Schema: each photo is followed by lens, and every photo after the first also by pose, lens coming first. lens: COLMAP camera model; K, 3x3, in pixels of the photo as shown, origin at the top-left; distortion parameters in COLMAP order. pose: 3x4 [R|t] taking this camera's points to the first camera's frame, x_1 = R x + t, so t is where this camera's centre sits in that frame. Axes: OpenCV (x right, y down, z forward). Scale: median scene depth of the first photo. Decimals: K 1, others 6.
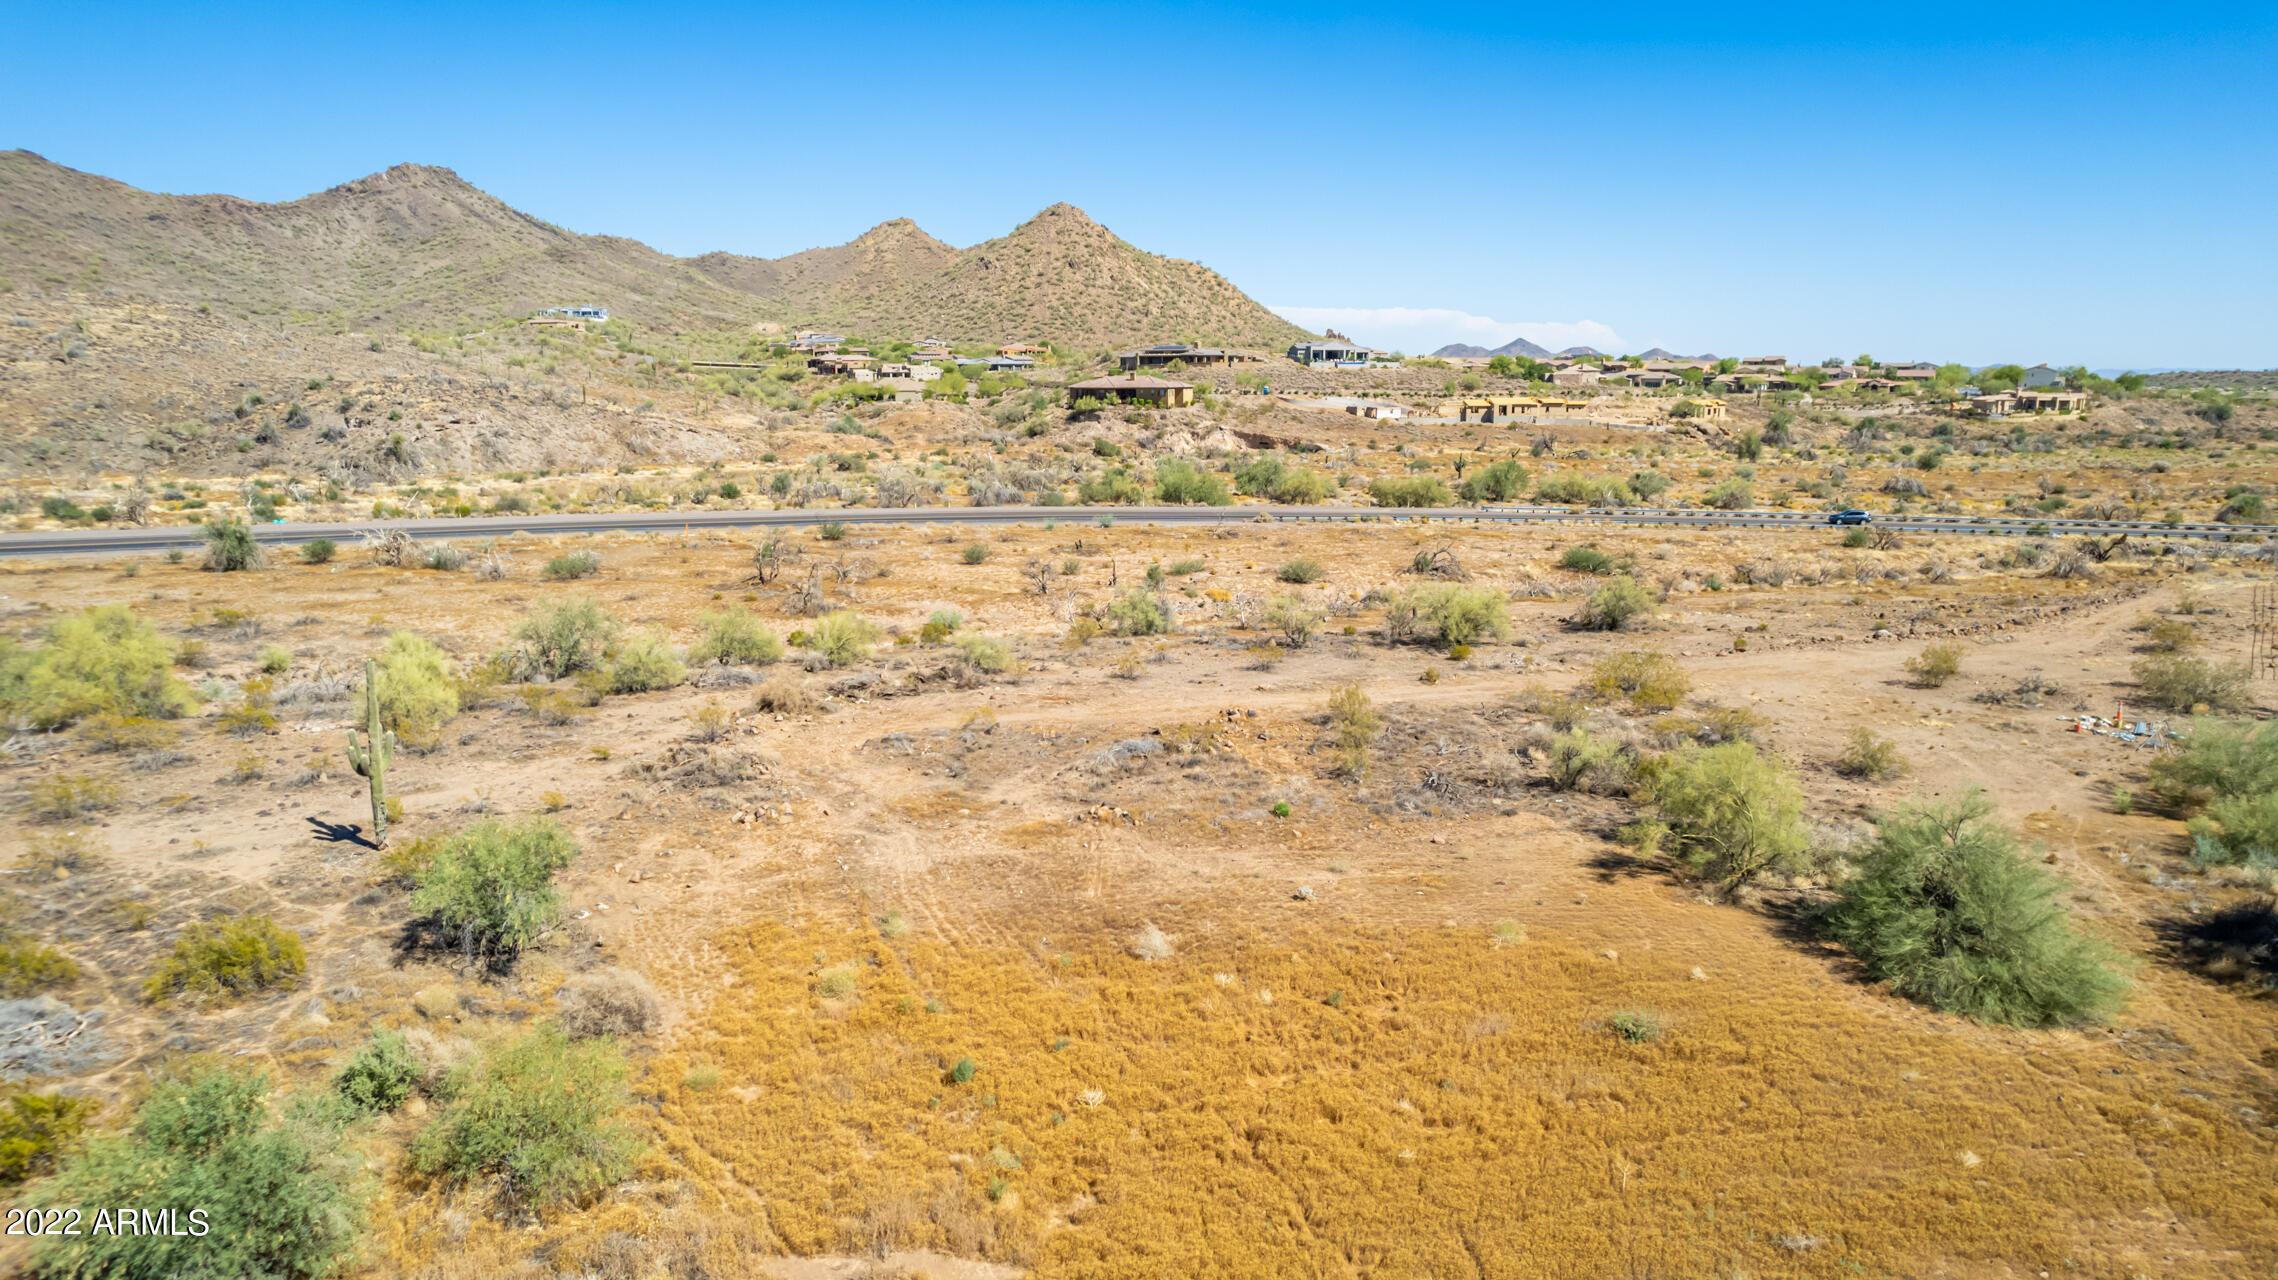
lens RADIAL K [[1456.2, 0, 1142.2], [0, 1456.2, 638.4], [0, 0, 1]] dist [-0.080373, 0.069263]
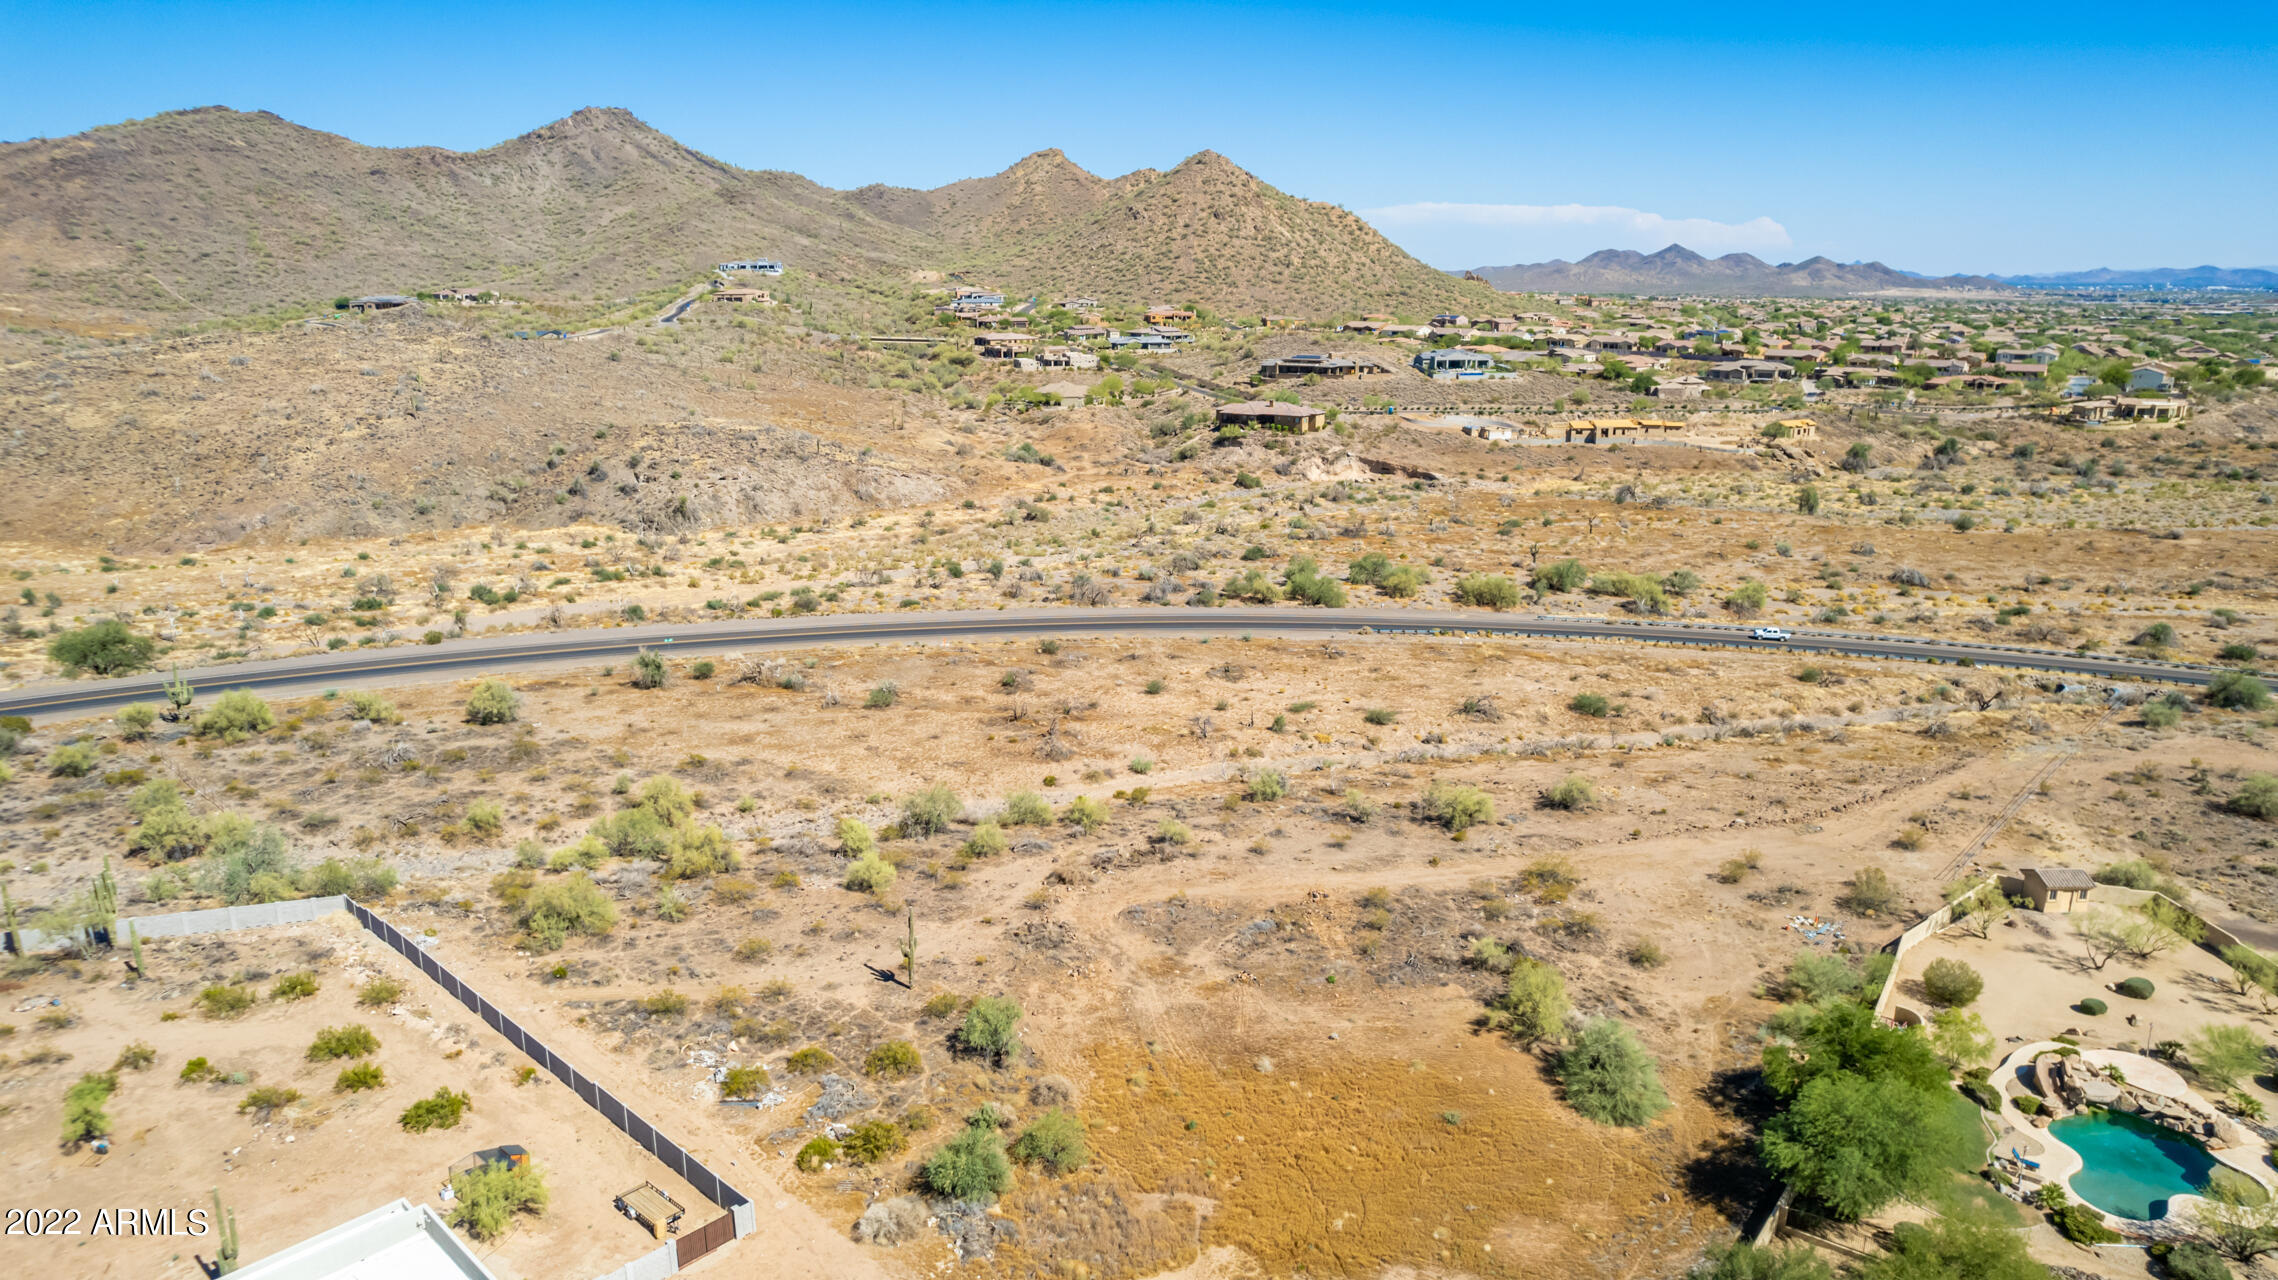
lens RADIAL K [[1456.2, 0, 1142.2], [0, 1456.2, 638.4], [0, 0, 1]] dist [-0.080373, 0.069263]
pose [[0.995531, 0.025358, -0.090968, 0.000511], [-0.019017, 0.997372, 0.069911, -0.070796], [0.092502, -0.067869, 0.993397, -0.145327]]
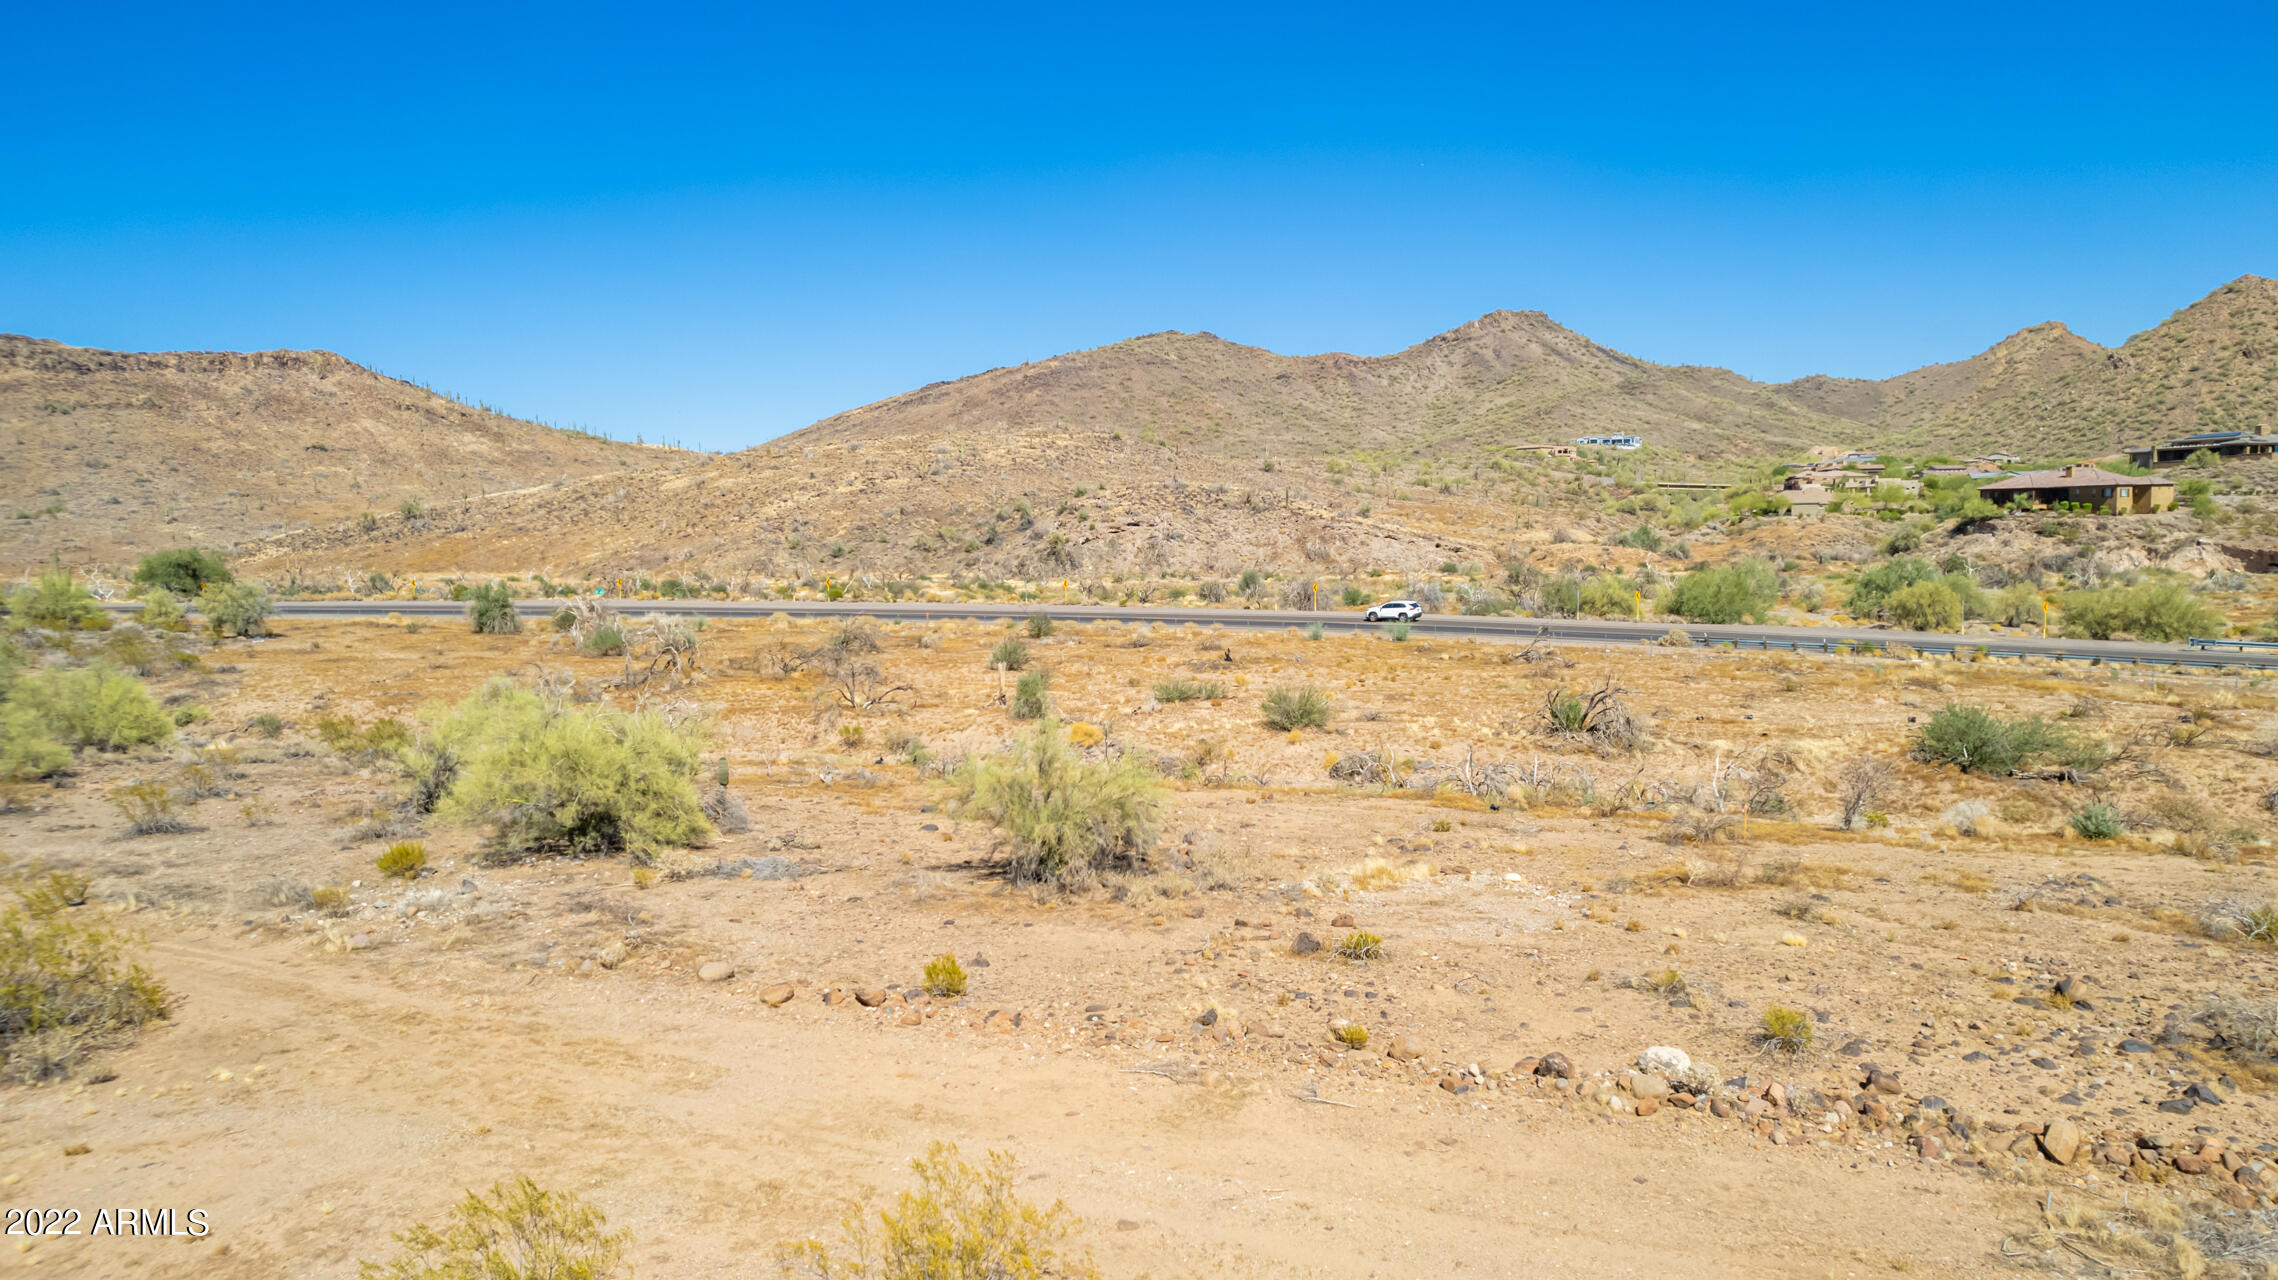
lens RADIAL K [[1494.2, 0, 1139.0], [0, 1494.2, 640.0], [0, 0, 1]] dist [-0.091984, 0.082448]
pose [[0.729573, 0.039878, -0.682739, 0.142786], [-0.106574, 0.992732, -0.055900, -0.011233], [0.675548, 0.113545, 0.728521, 0.181023]]
